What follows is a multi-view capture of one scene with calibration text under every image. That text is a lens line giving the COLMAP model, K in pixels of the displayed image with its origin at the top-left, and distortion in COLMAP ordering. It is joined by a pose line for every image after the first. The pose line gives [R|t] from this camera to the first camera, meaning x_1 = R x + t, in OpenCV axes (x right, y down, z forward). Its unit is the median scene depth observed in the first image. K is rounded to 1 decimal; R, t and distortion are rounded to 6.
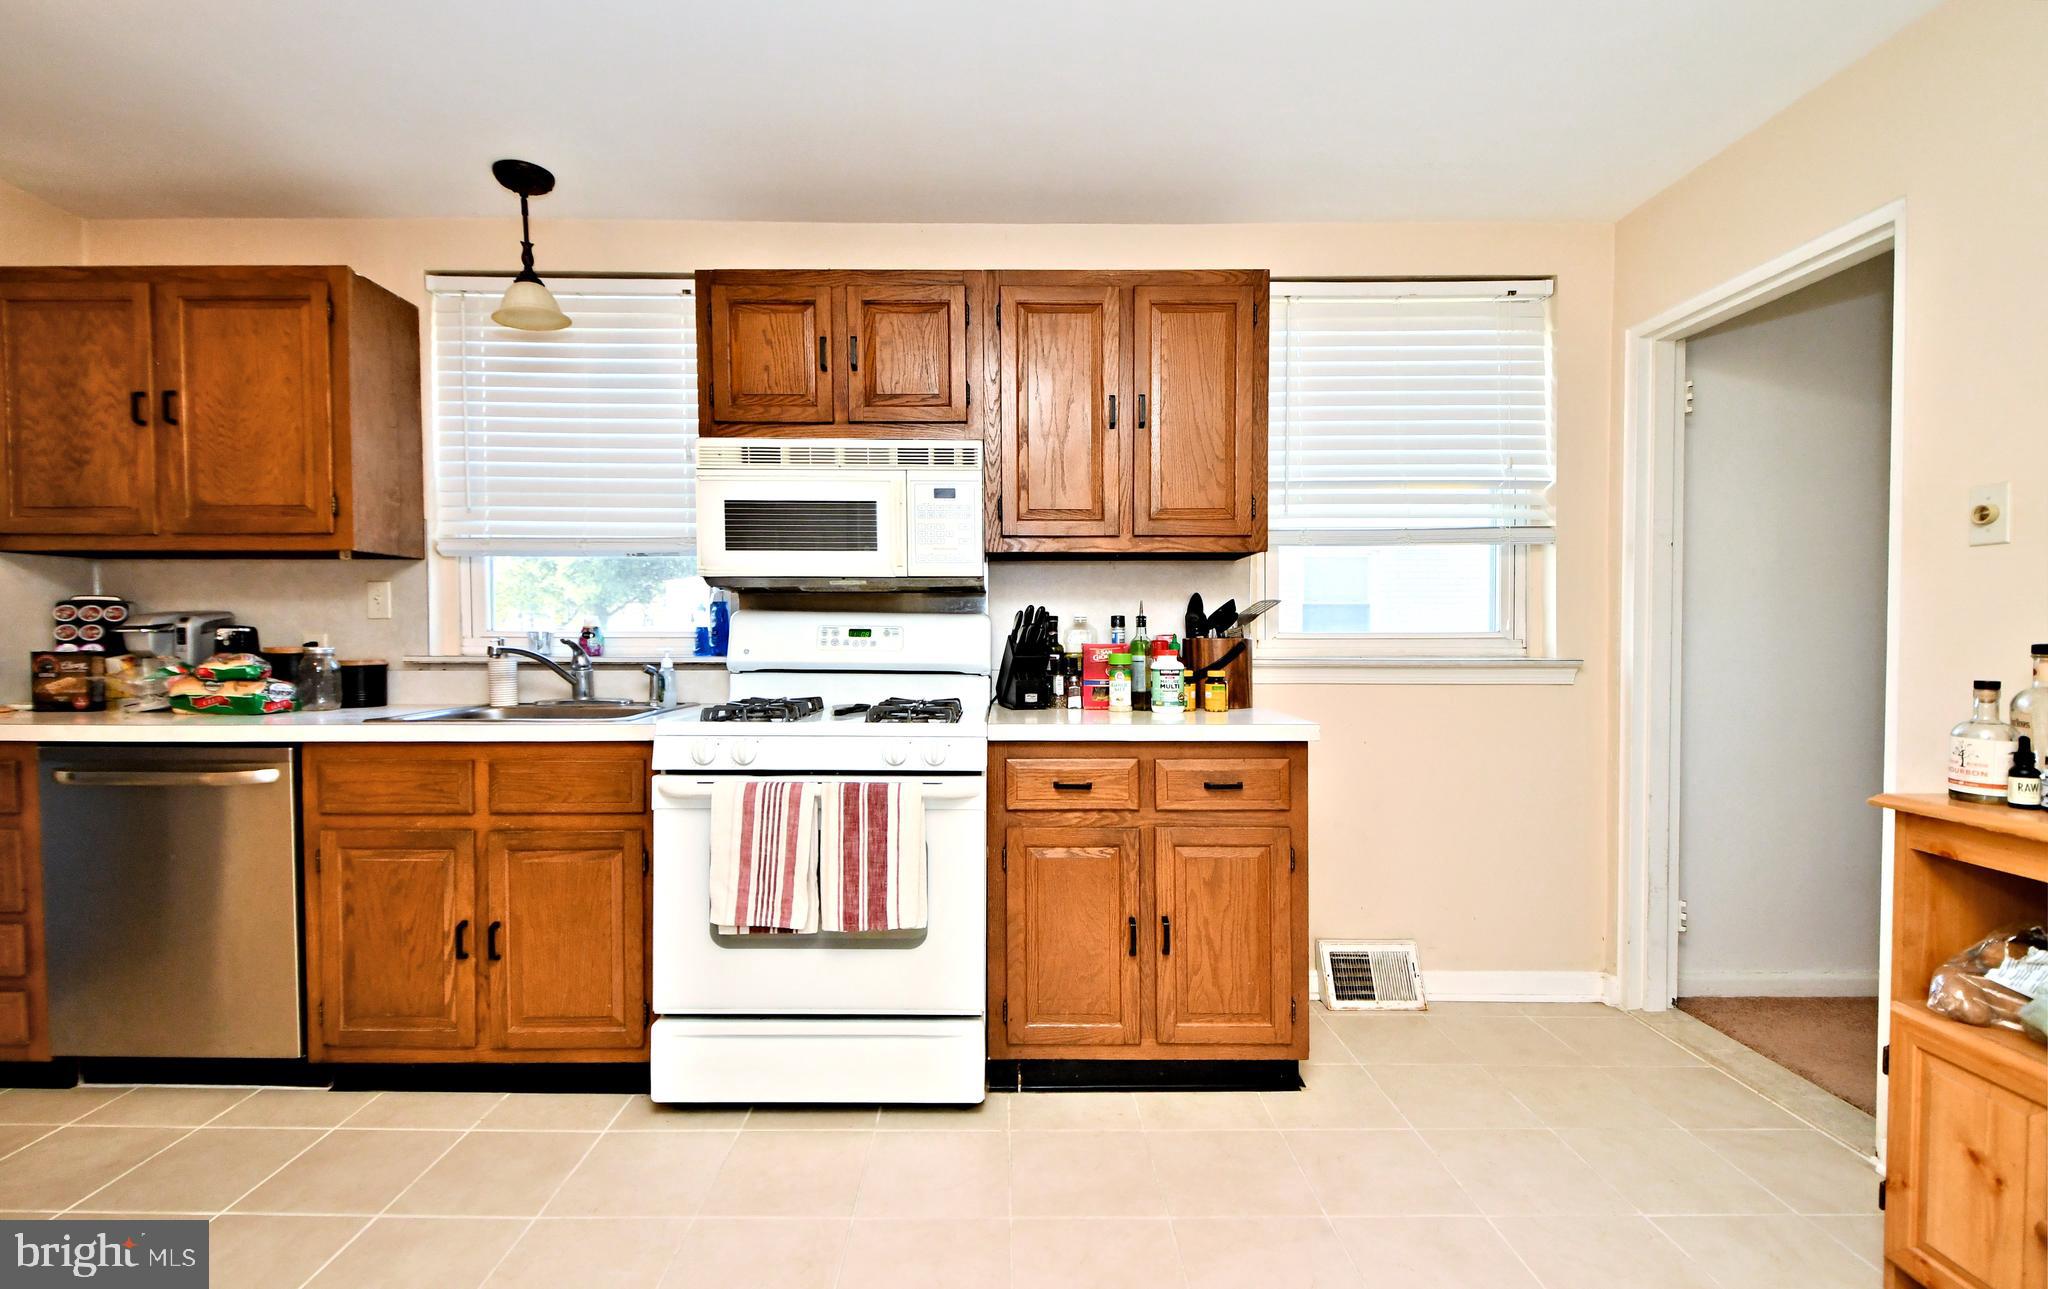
lens RADIAL K [[895.0, 0, 975.6], [0, 895.0, 665.8], [0, 0, 1]] dist [0.022222, -0.008622]
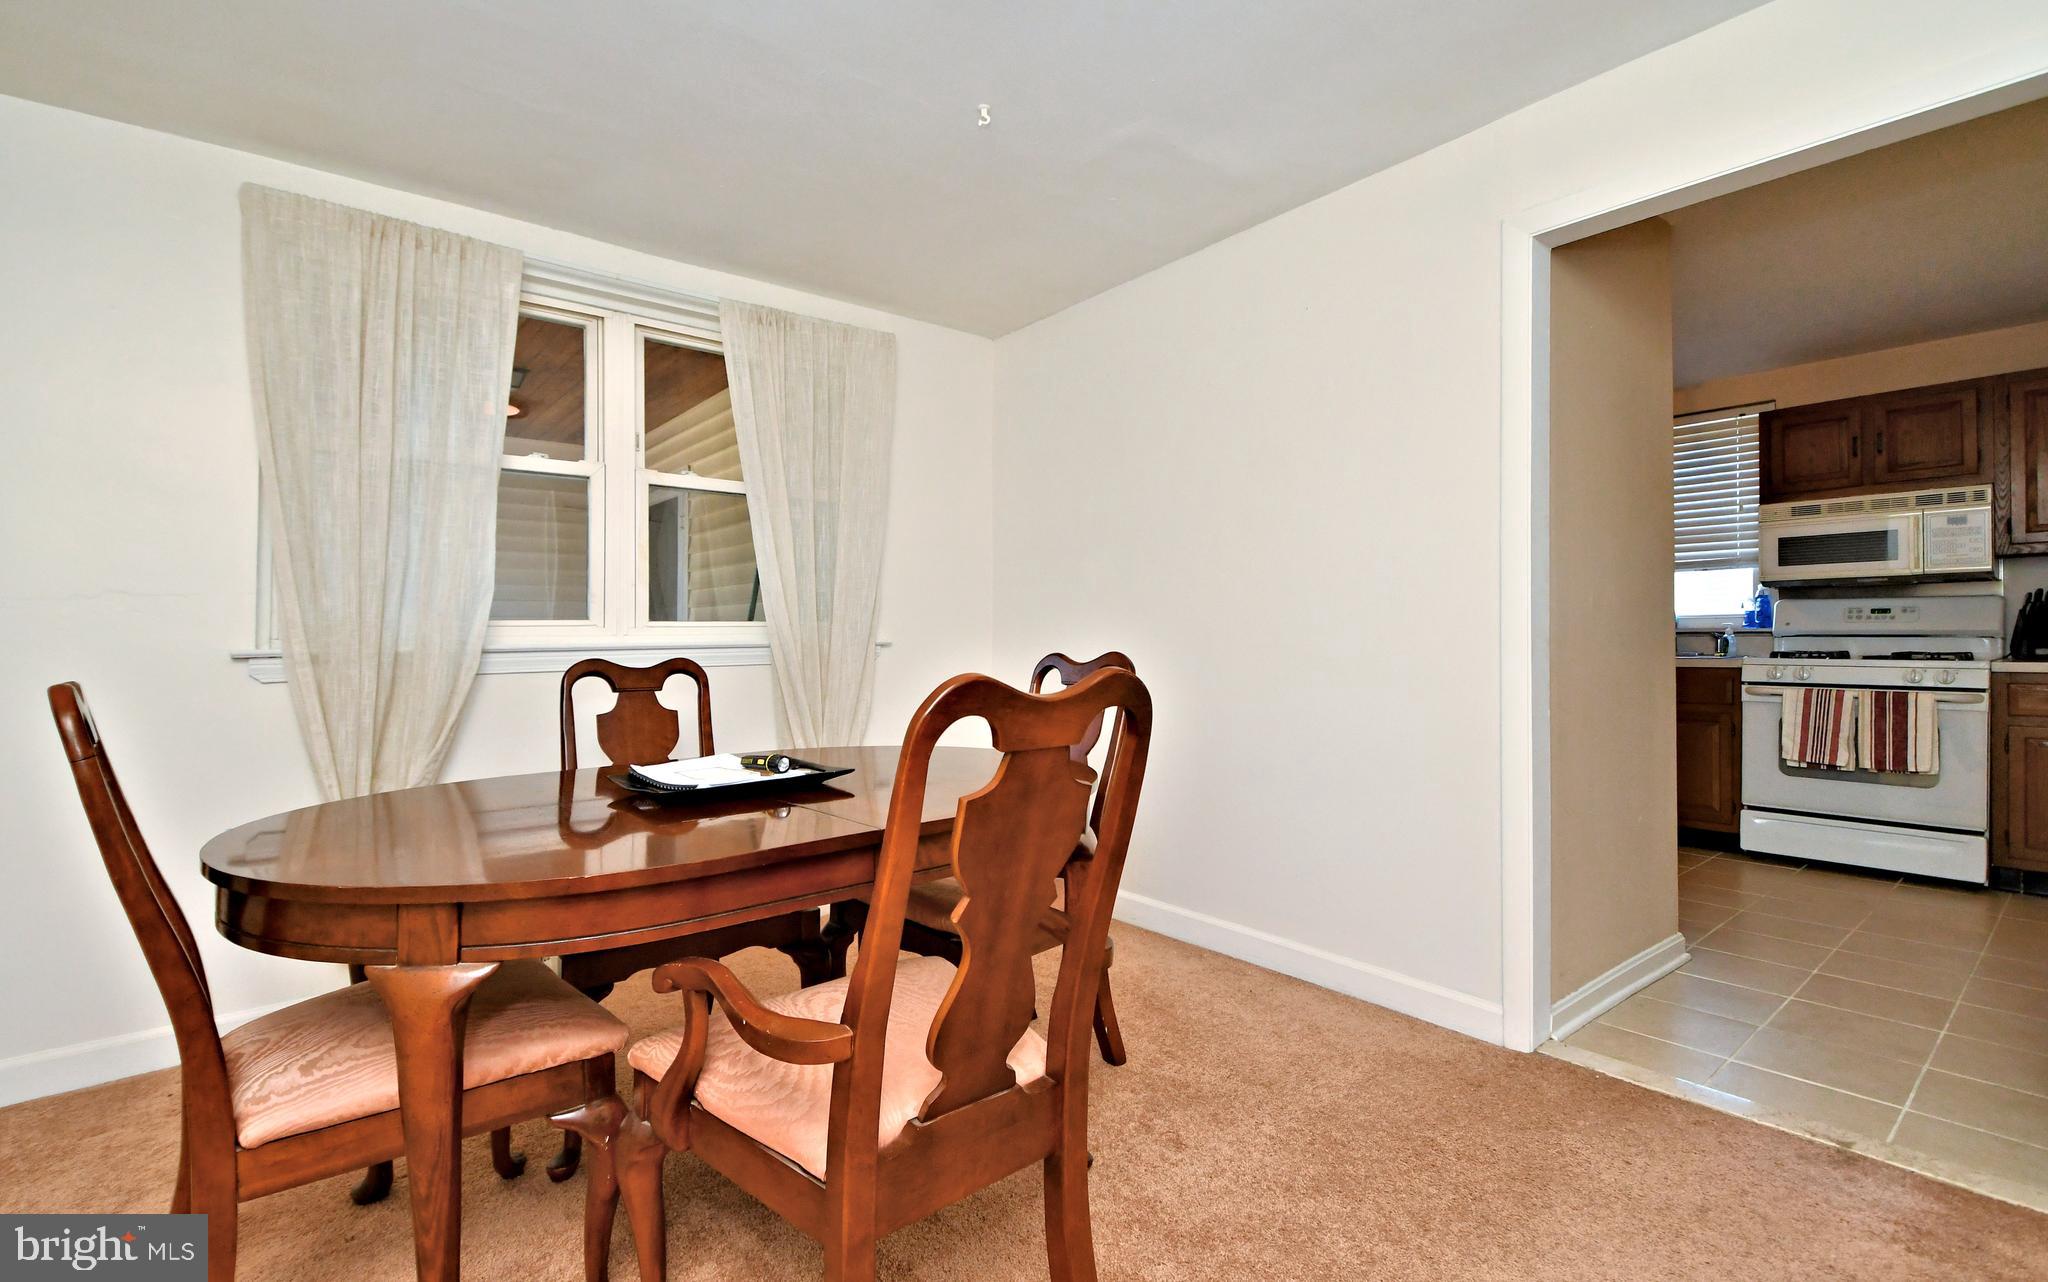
lens RADIAL K [[895.0, 0, 1022.0], [0, 895.0, 657.6], [0, 0, 1]] dist [0.022222, -0.008622]
pose [[0.661319, 0.005579, -0.750084, 0.076707], [-0.012765, 0.999911, -0.003817, 0.077559], [0.749996, 0.012099, 0.661332, -1.305245]]
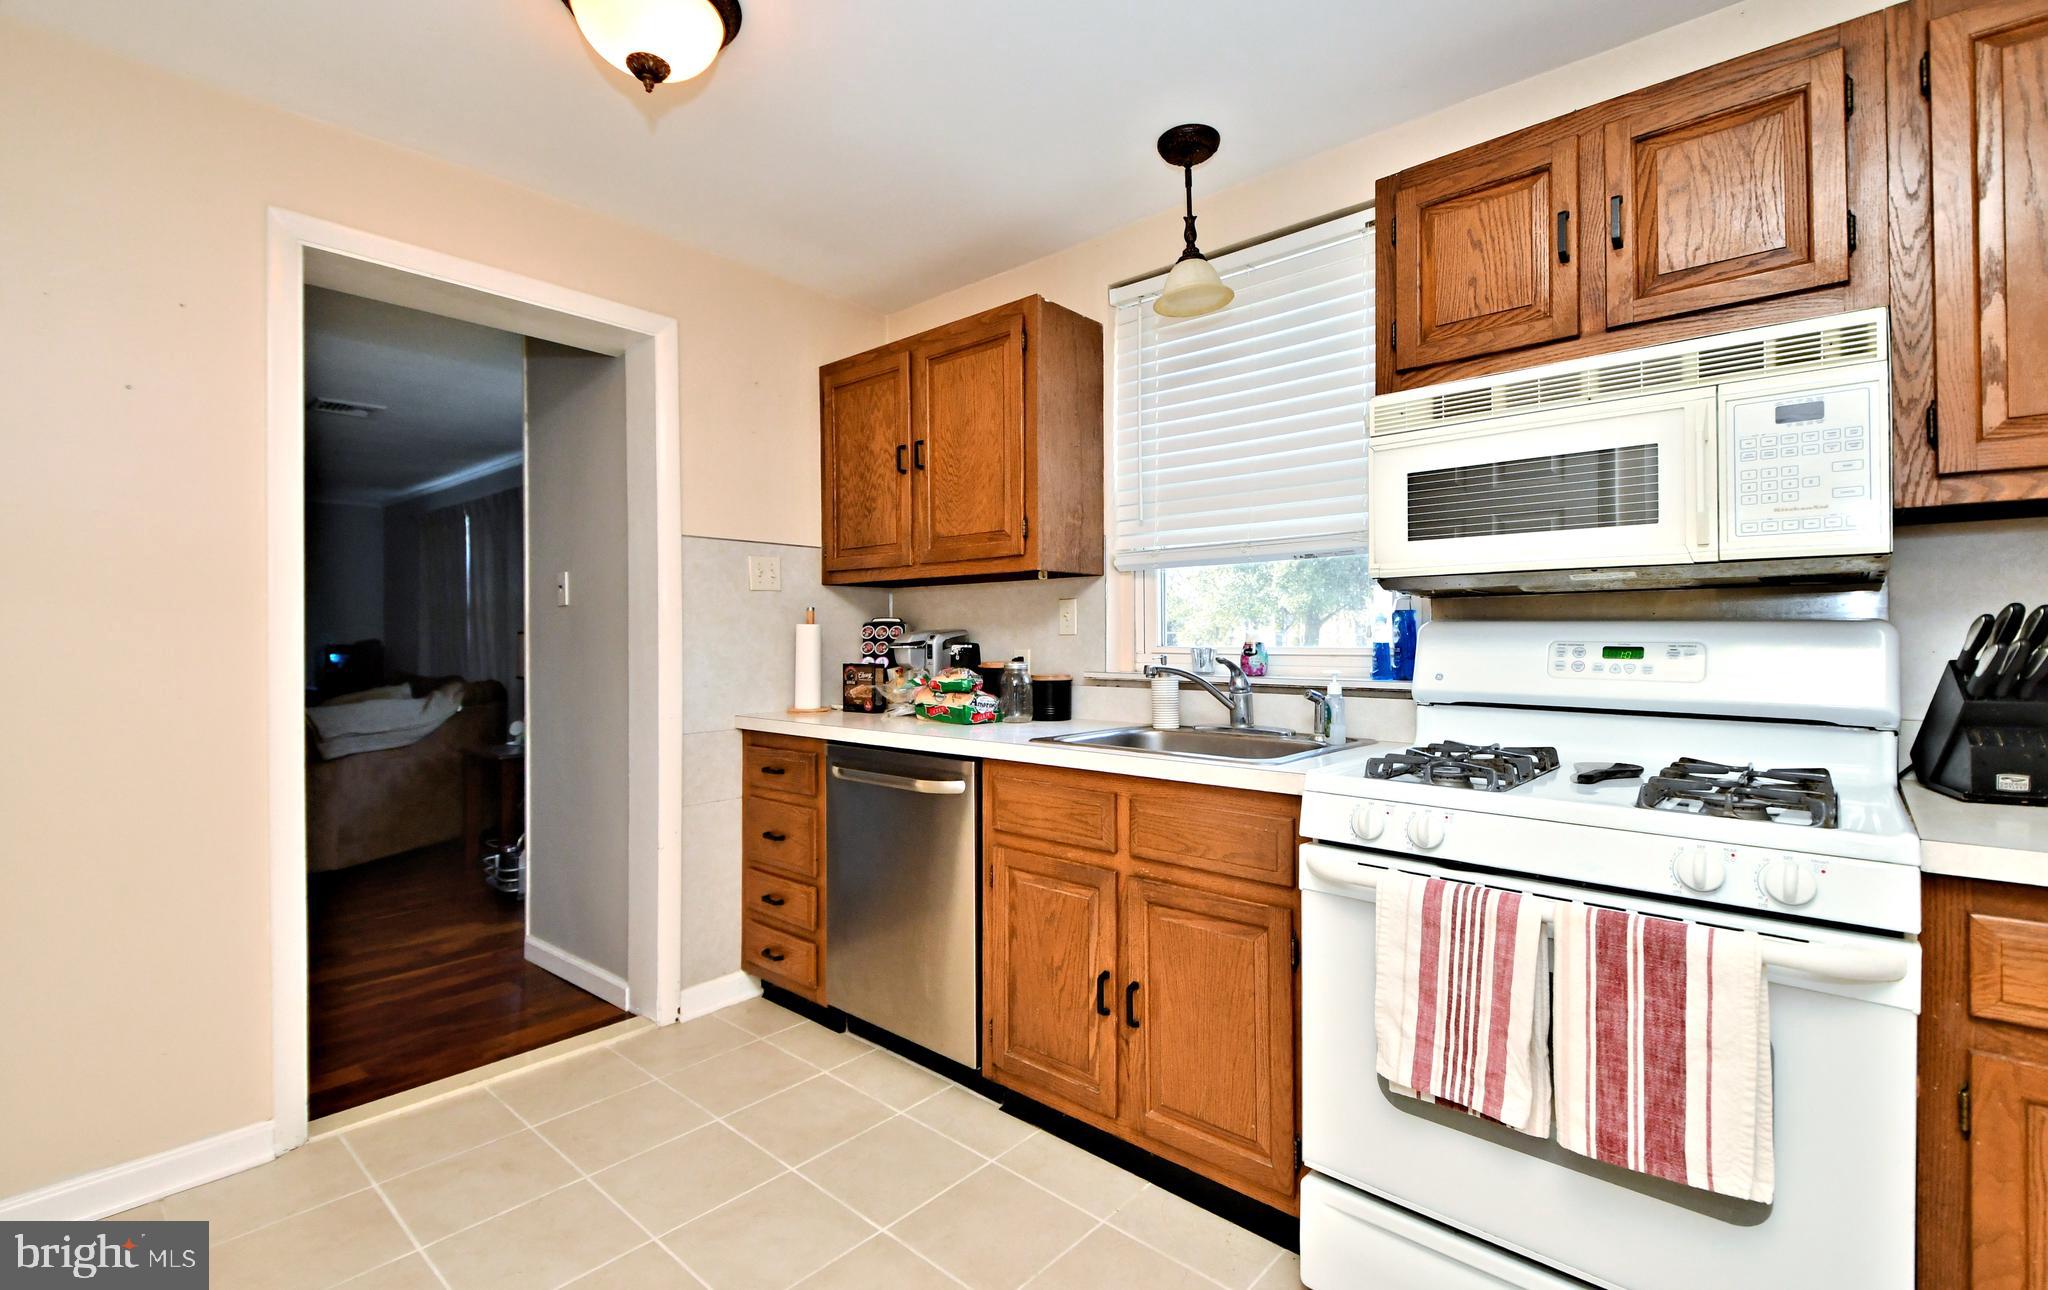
lens RADIAL K [[895.0, 0, 1053.9], [0, 895.0, 646.8], [0, 0, 1]] dist [0.022222, -0.008622]
pose [[0.779123, 0.000705, -0.626871, -0.042801], [-0.018182, 0.999604, -0.021475, -0.020454], [0.626607, 0.028130, 0.778827, 0.244056]]
